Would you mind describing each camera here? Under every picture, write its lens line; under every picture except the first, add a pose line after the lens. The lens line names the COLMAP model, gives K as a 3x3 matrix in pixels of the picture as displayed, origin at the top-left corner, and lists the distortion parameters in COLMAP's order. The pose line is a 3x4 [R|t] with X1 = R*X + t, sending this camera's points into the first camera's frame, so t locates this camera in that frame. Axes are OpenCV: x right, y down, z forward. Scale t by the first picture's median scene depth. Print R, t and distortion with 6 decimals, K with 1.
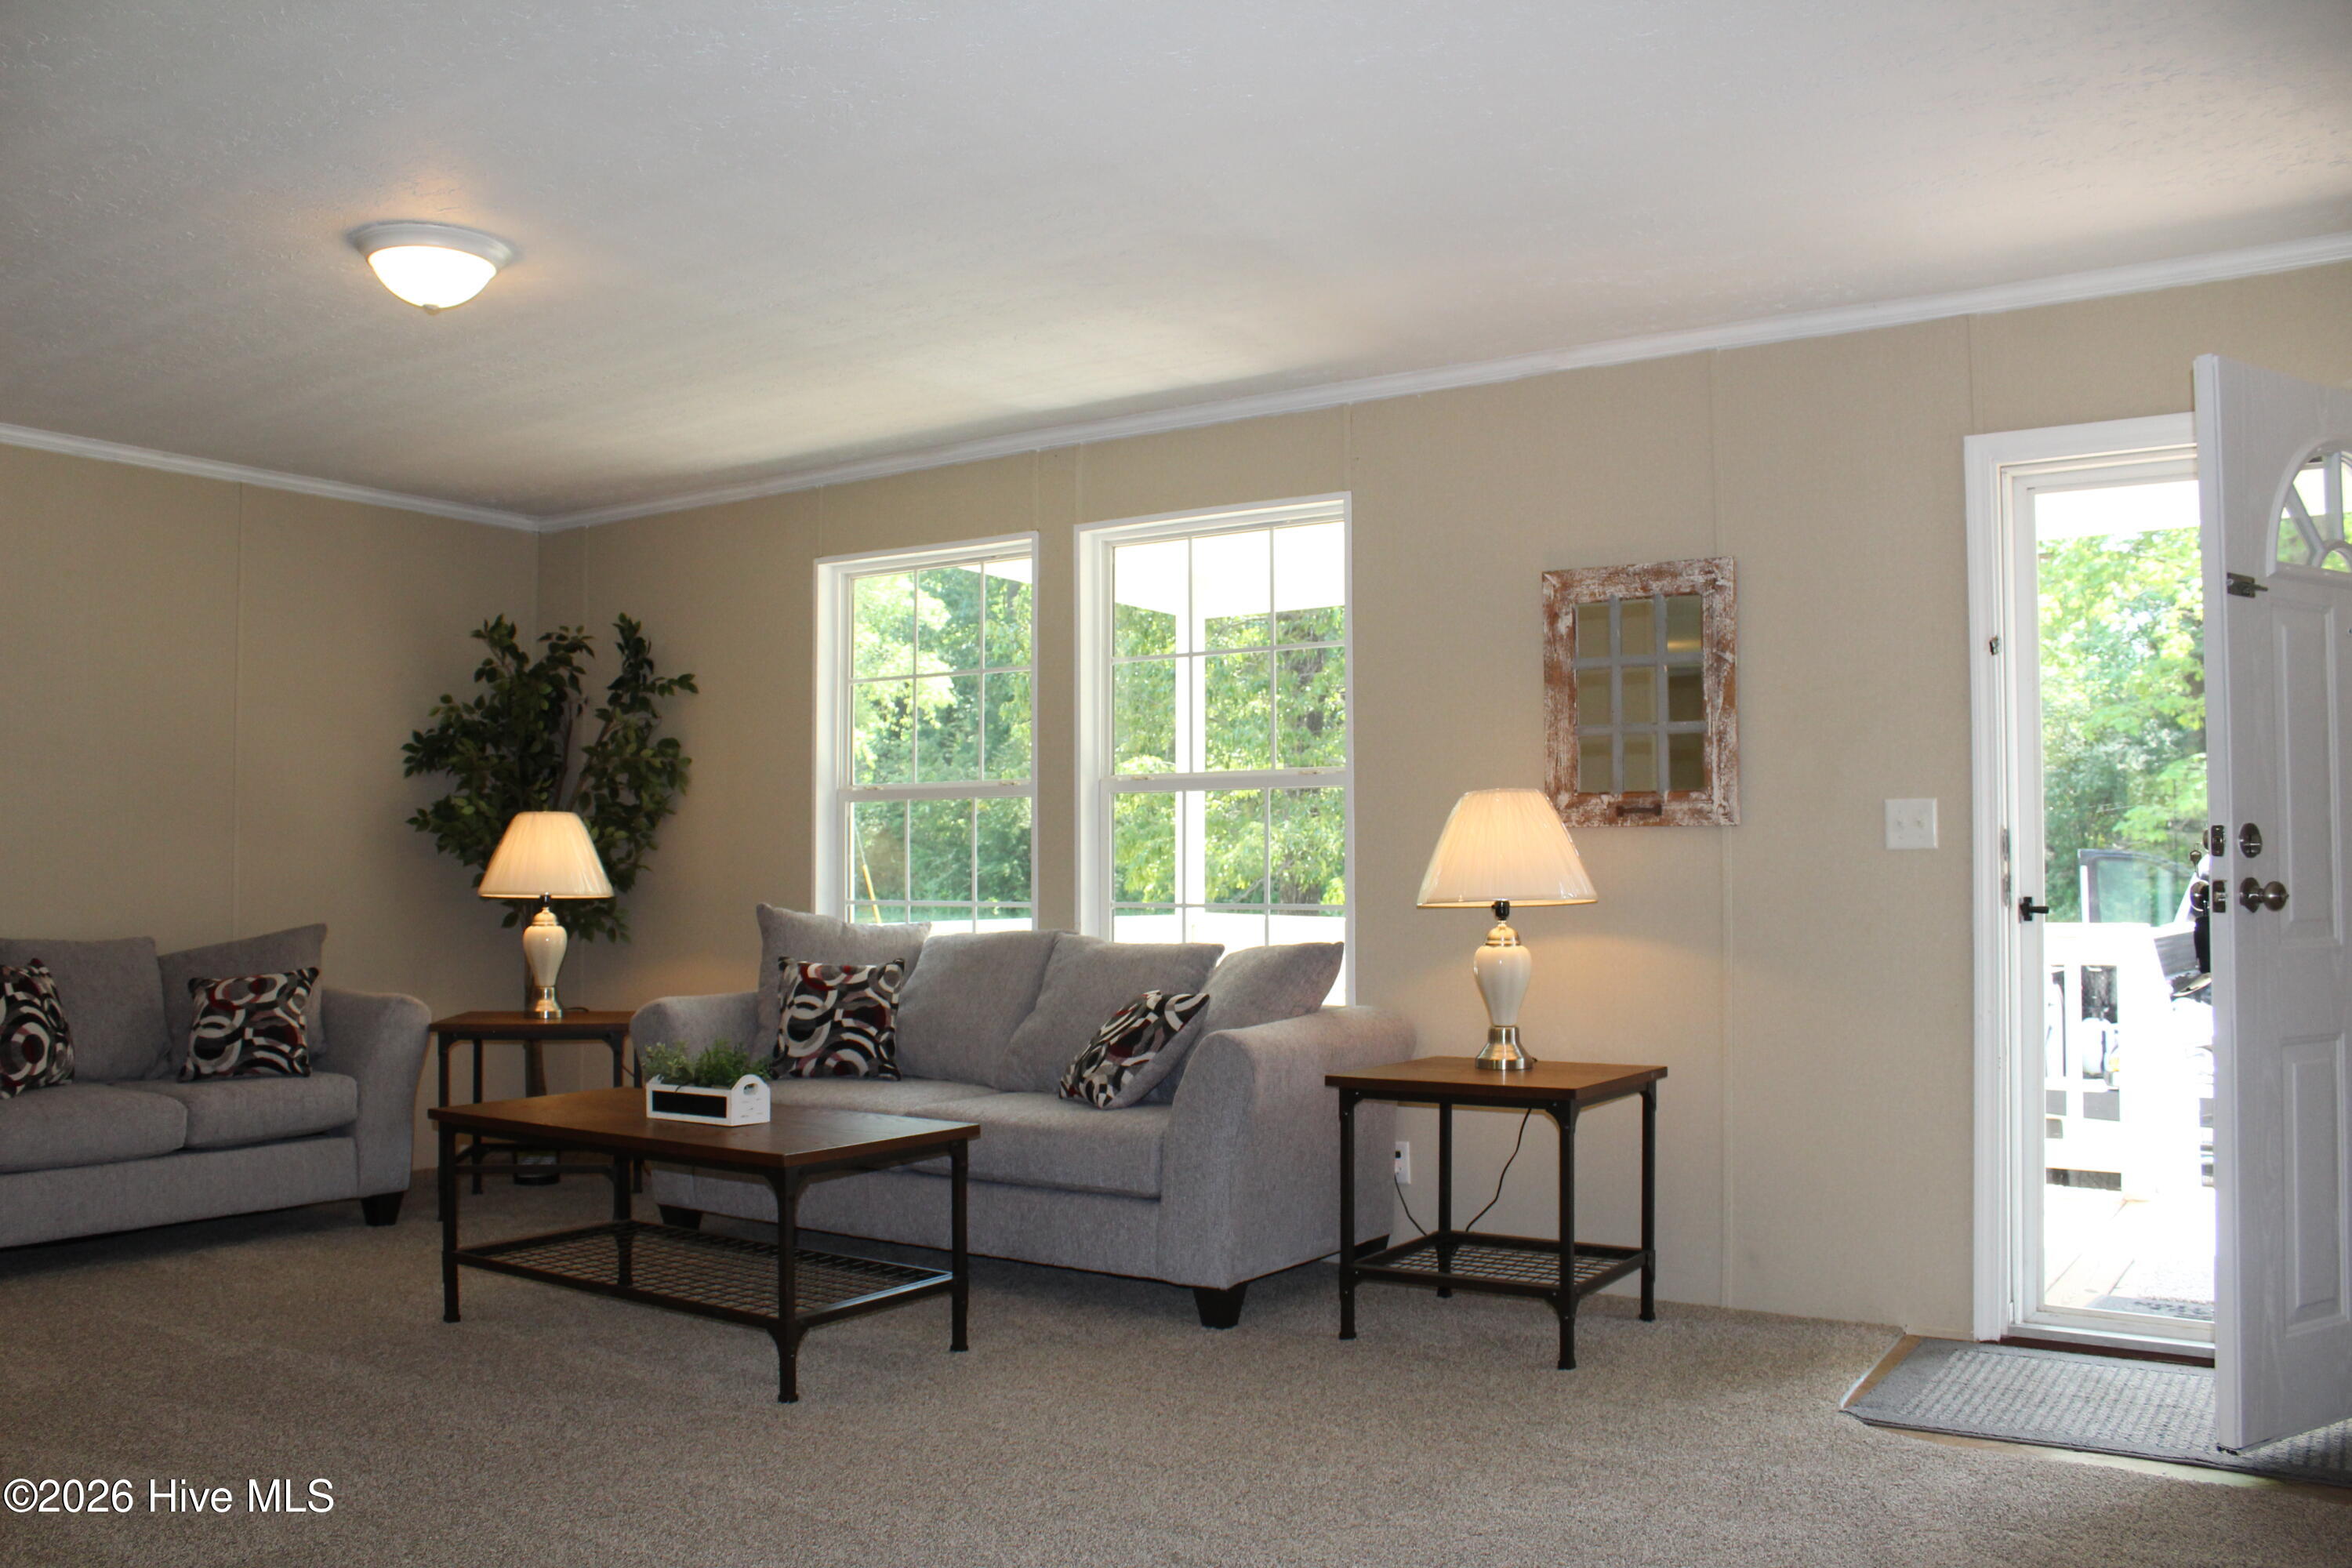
lens RADIAL K [[1942.9, 0, 1130.3], [0, 1942.9, 747.5], [0, 0, 1]] dist [-0.169027, 0.152349]
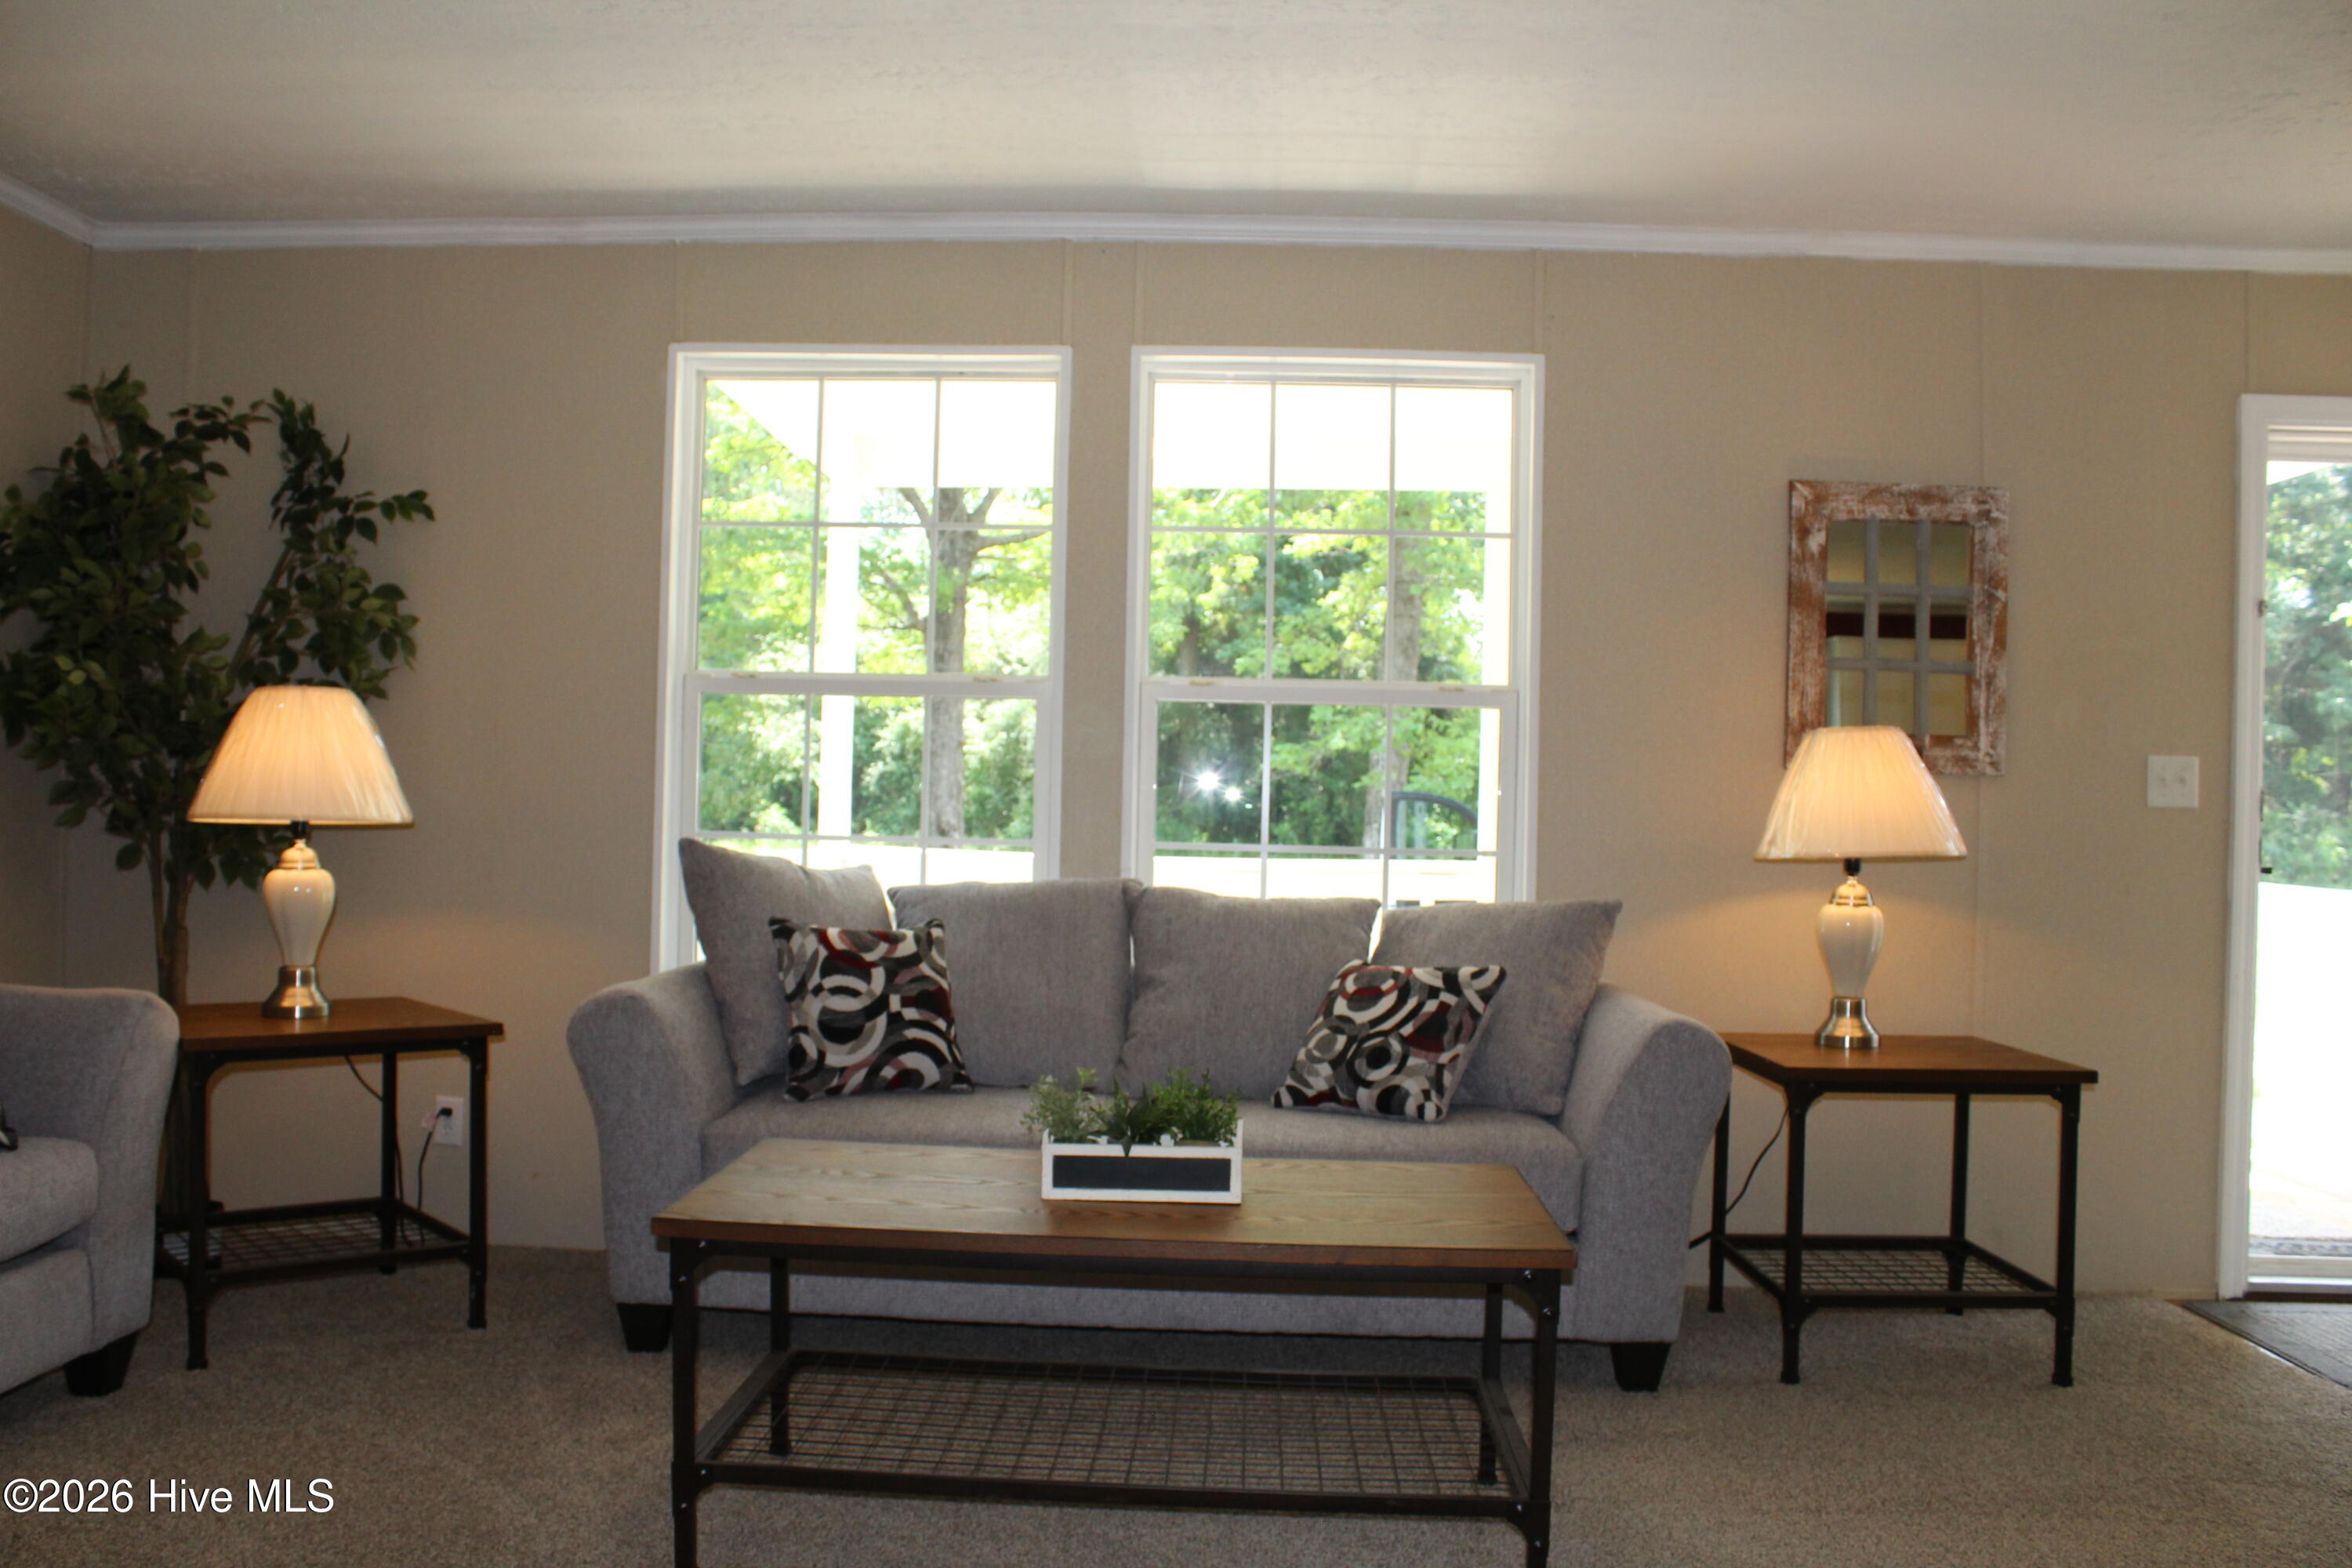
lens RADIAL K [[1942.9, 0, 1146.9], [0, 1942.9, 770.8], [0, 0, 1]] dist [-0.169027, 0.152349]
pose [[0.845819, 0.030927, 0.532573, -0.448960], [-0.058851, 0.997634, 0.035532, 0.025516], [-0.530214, -0.061397, 0.845638, 0.372814]]
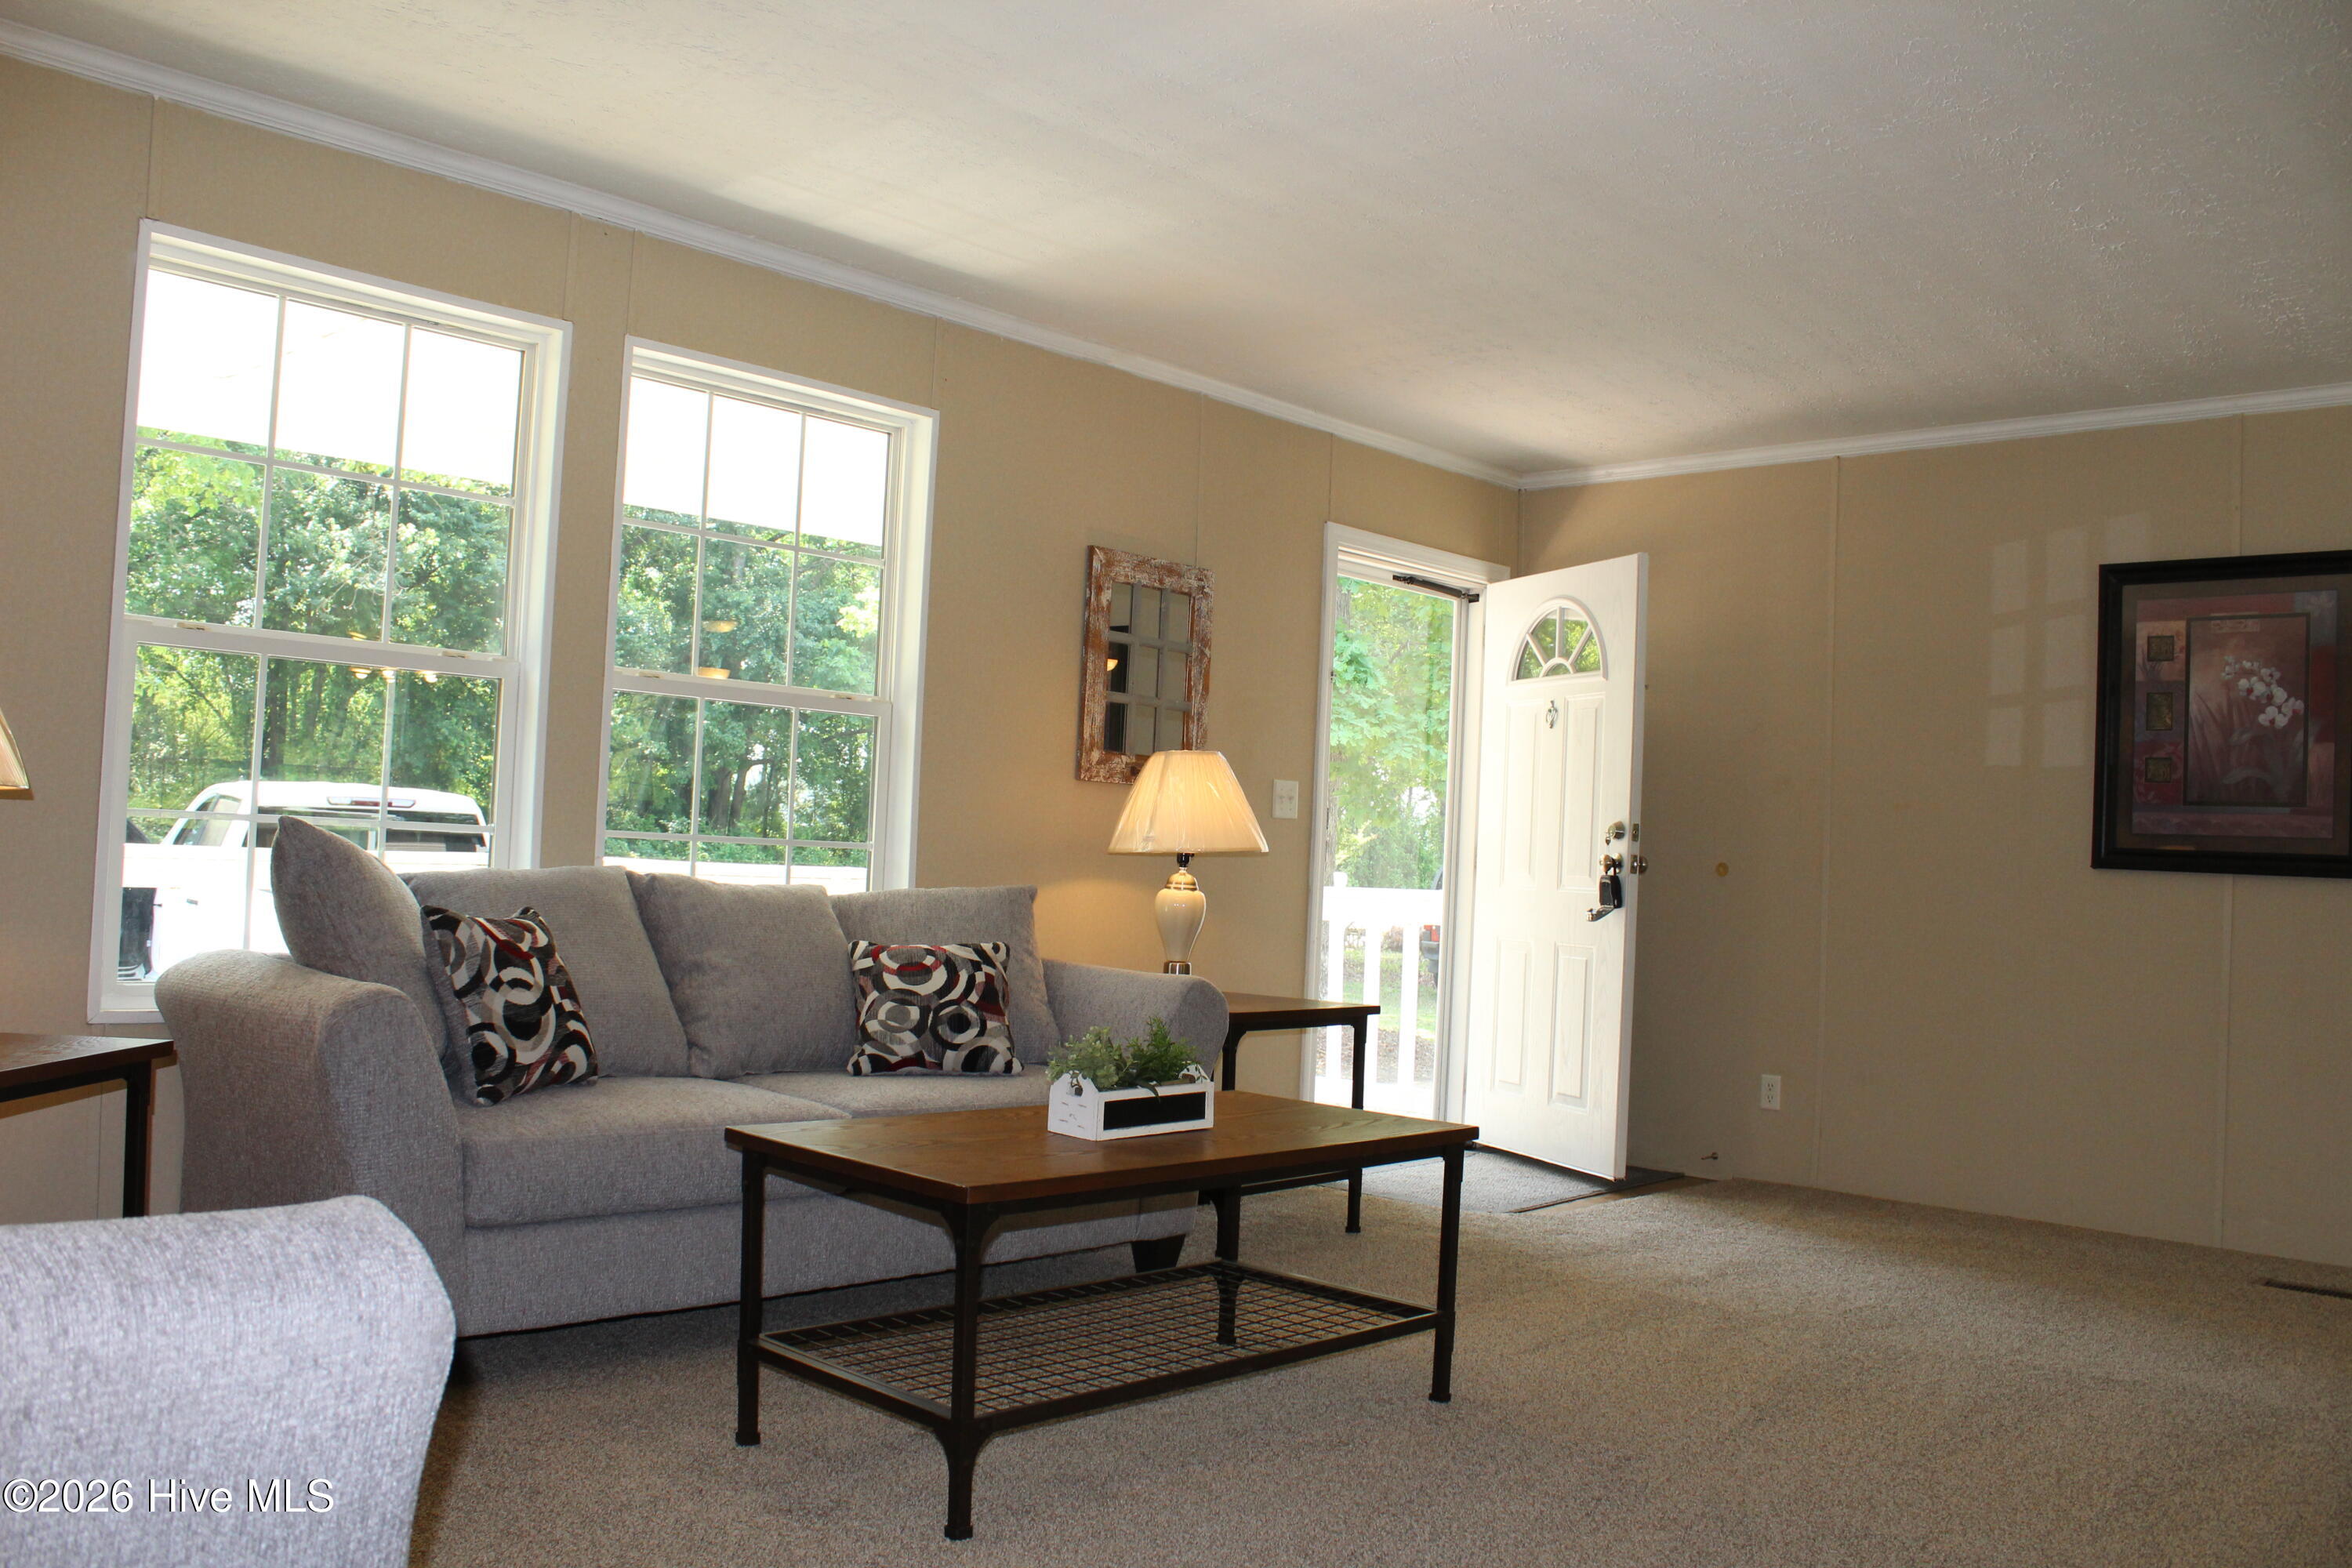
lens RADIAL K [[1942.9, 0, 1139.6], [0, 1942.9, 789.0], [0, 0, 1]] dist [-0.169027, 0.152349]
pose [[0.165413, 0.043983, 0.985243, -0.772283], [-0.104974, 0.994115, -0.026755, 0.065169], [-0.980622, -0.098999, 0.169057, 0.703079]]
